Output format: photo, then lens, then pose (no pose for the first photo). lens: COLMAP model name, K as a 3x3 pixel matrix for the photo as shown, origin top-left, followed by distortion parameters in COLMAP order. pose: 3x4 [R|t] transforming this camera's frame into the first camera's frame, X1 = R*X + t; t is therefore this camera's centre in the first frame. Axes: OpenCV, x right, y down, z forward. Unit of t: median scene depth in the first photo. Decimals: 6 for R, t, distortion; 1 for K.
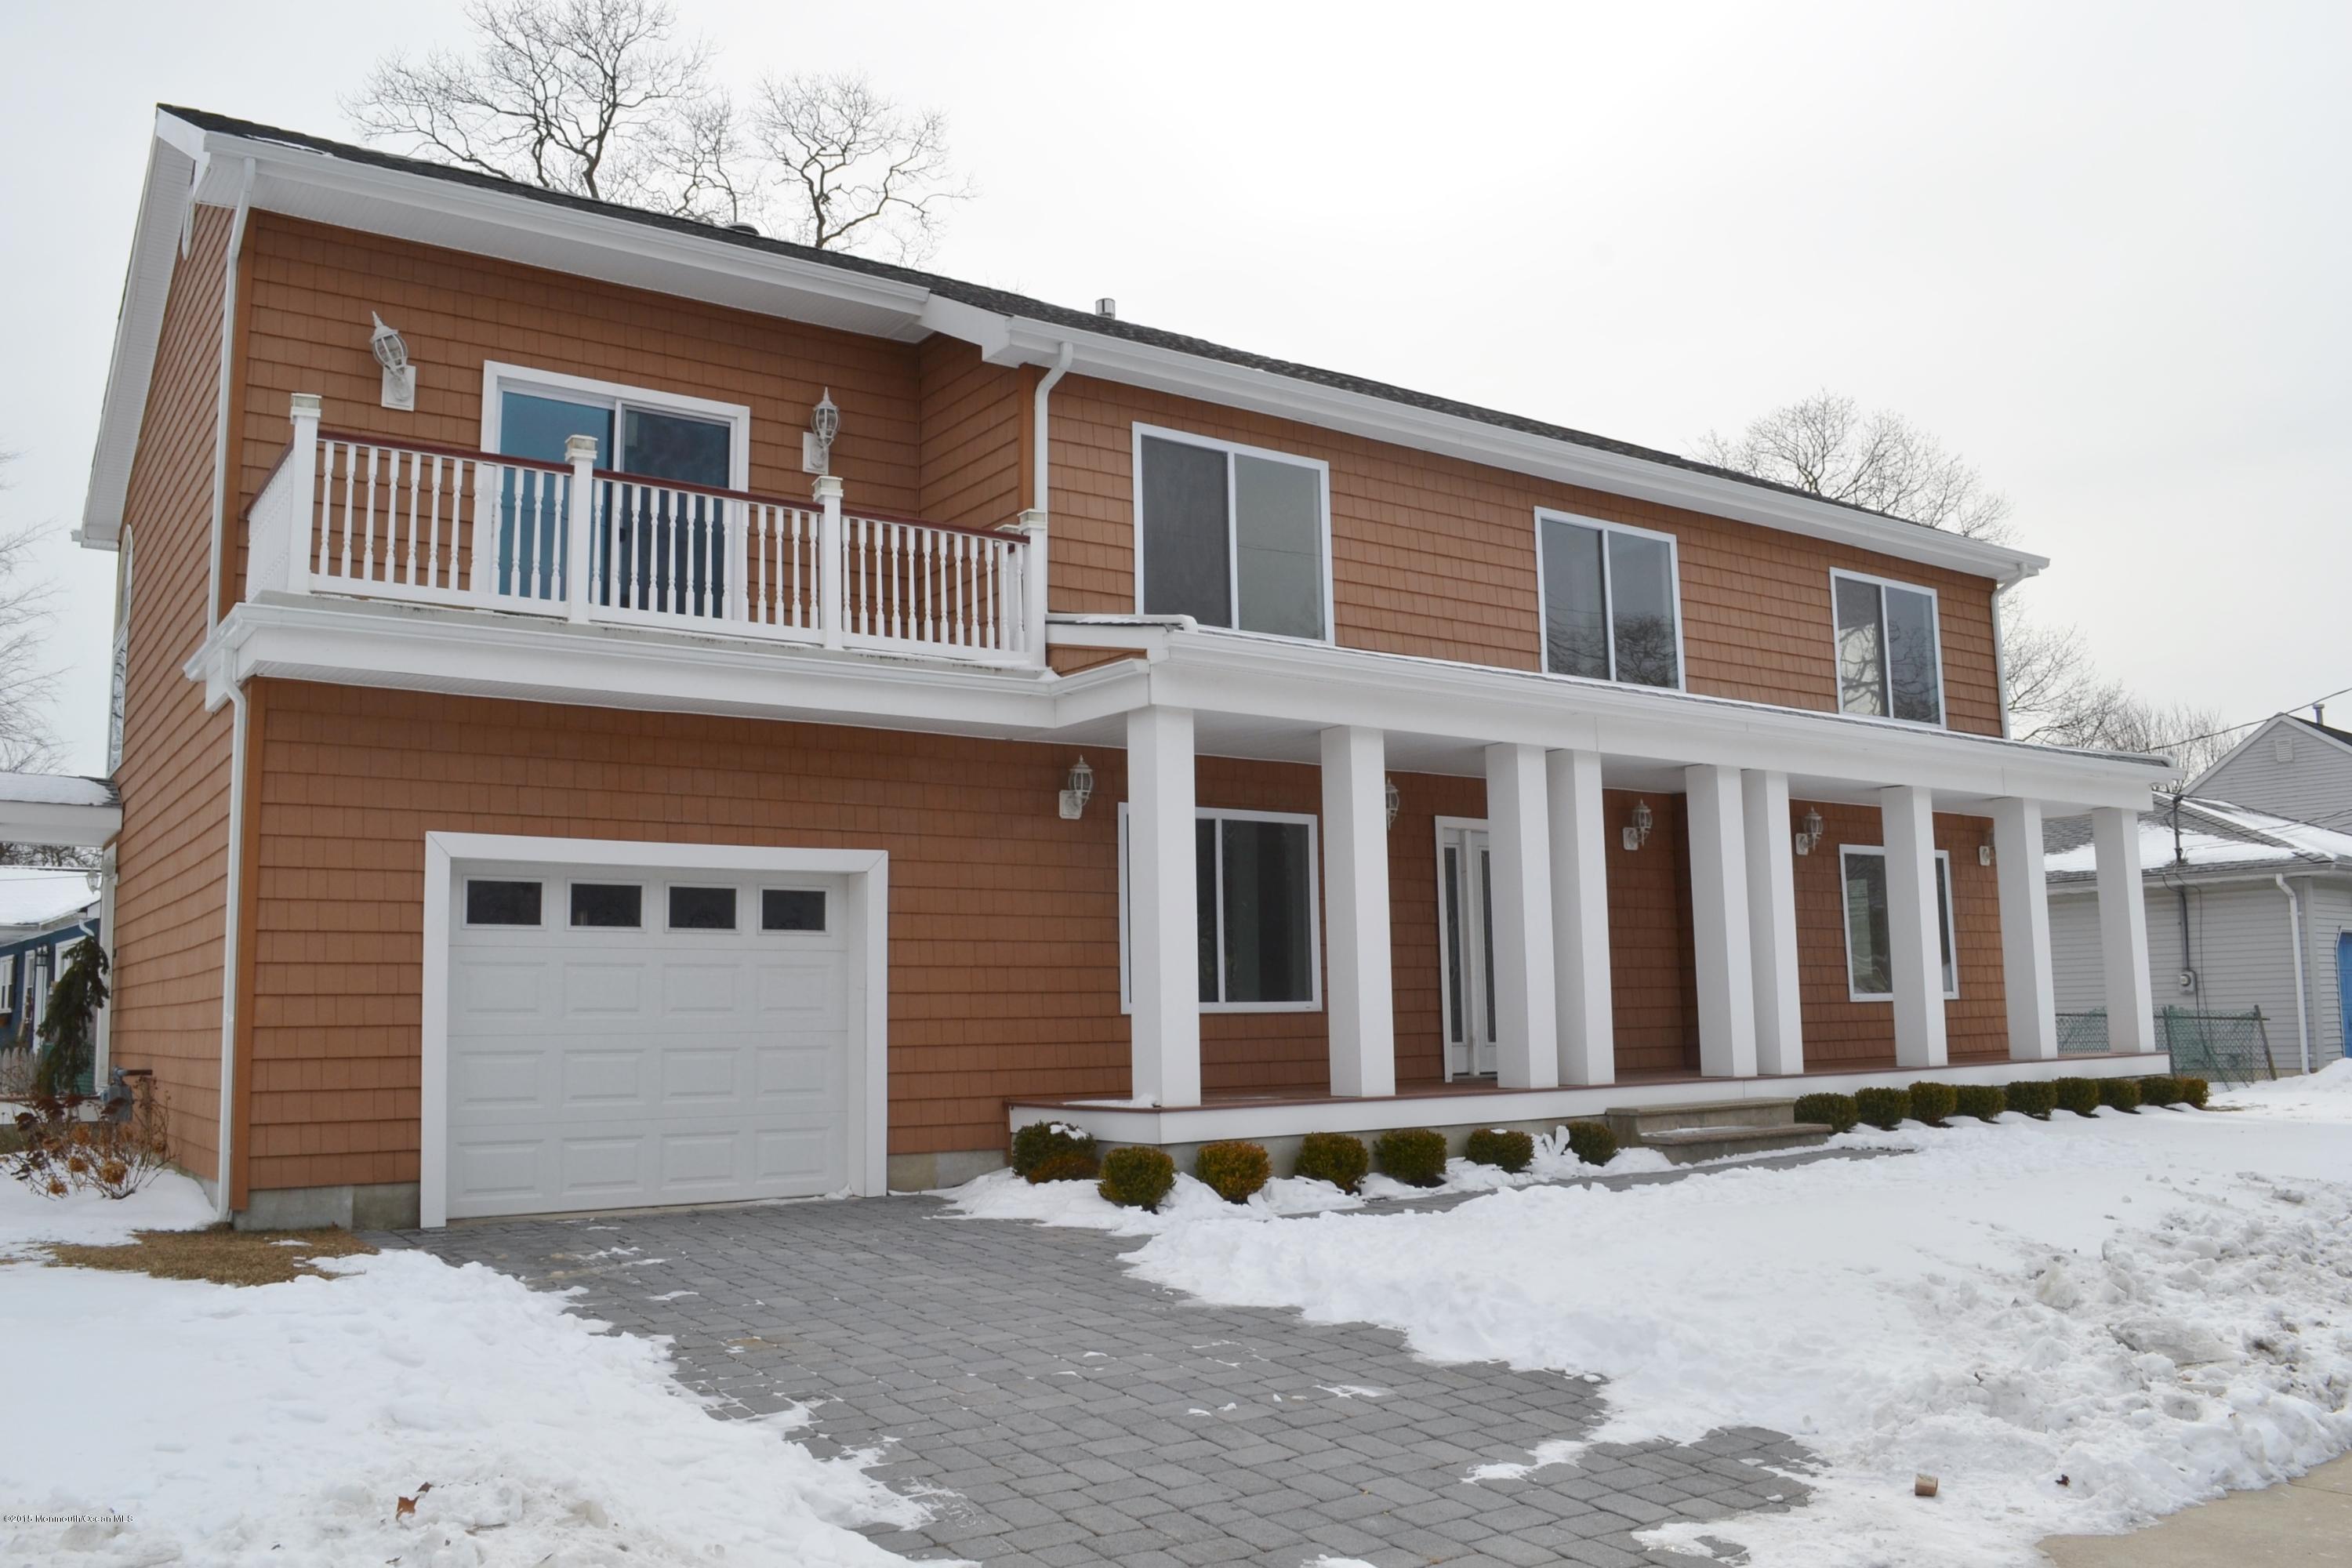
lens RADIAL K [[1870.7, 0, 1176.0], [0, 1870.7, 784.0], [0, 0, 1]] dist [-0.084815, 0.009425]
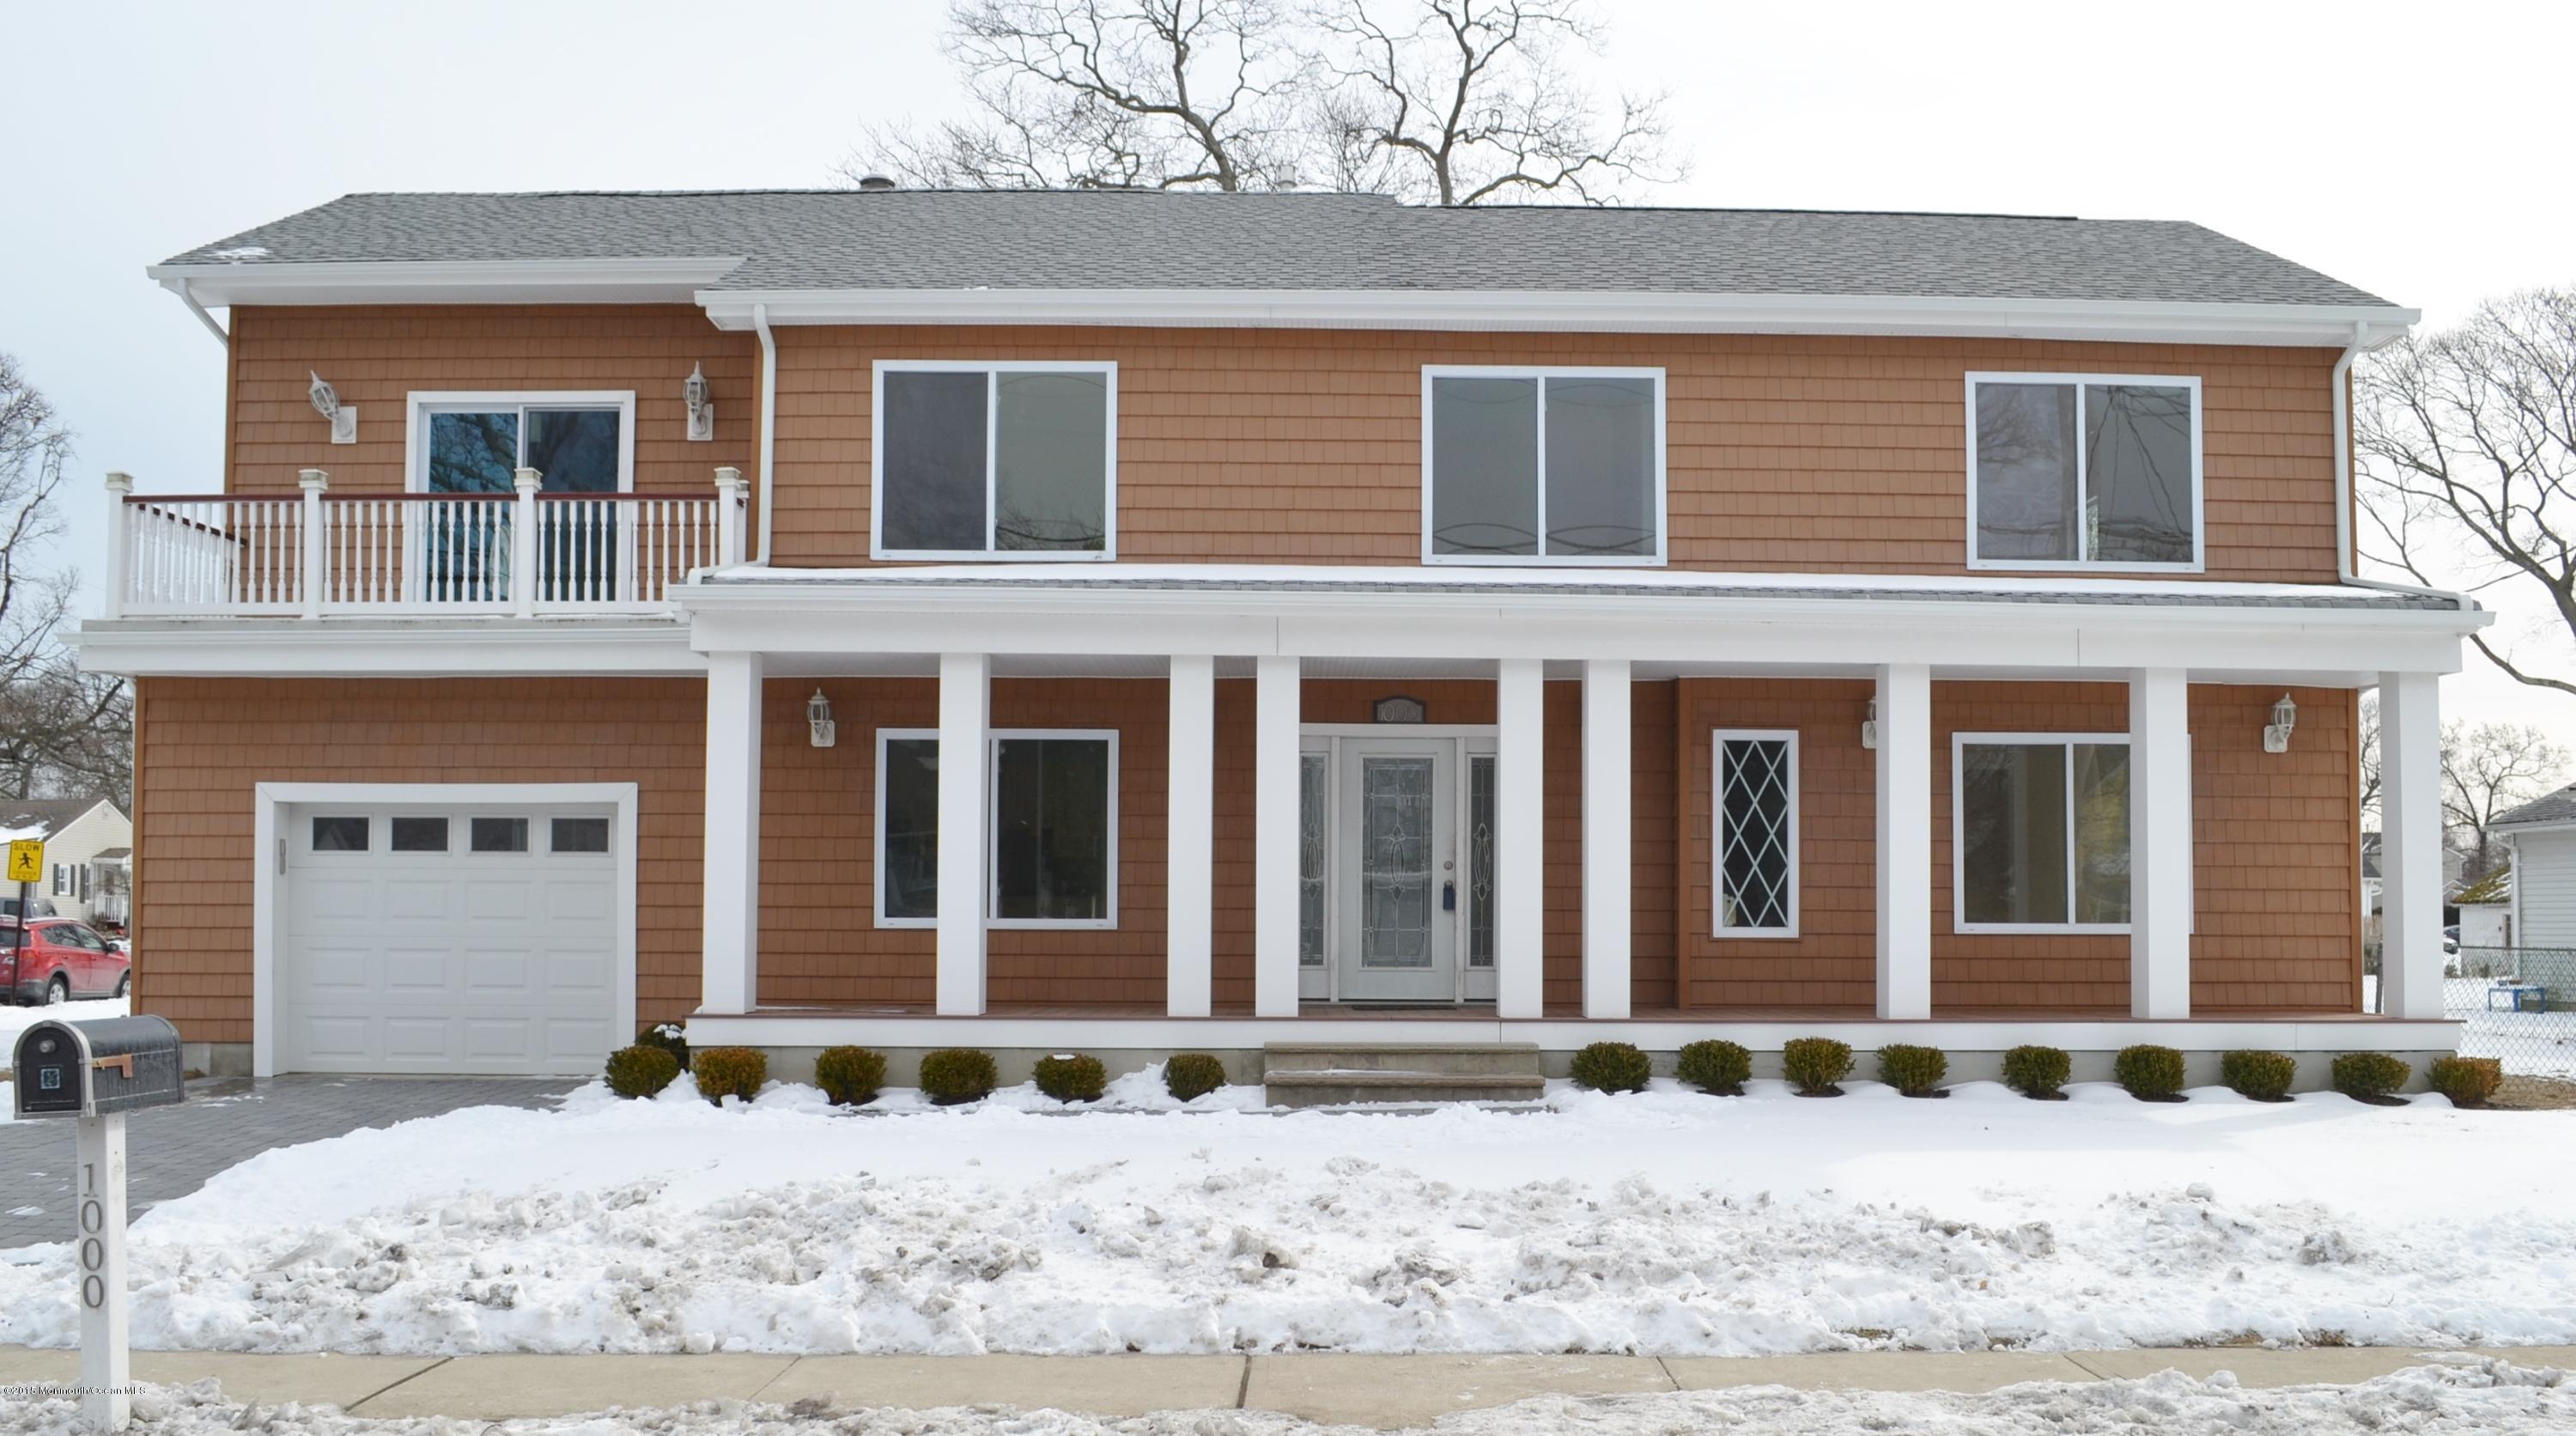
lens RADIAL K [[2139.7, 0, 1280.5], [0, 2139.7, 867.0], [0, 0, 1]] dist [-0.082652, 0.007984]
pose [[0.824529, 0.006997, -0.565777, 0.831411], [0.052715, 0.994625, 0.089124, -0.007707], [0.563359, -0.103310, 0.819728, 0.132152]]
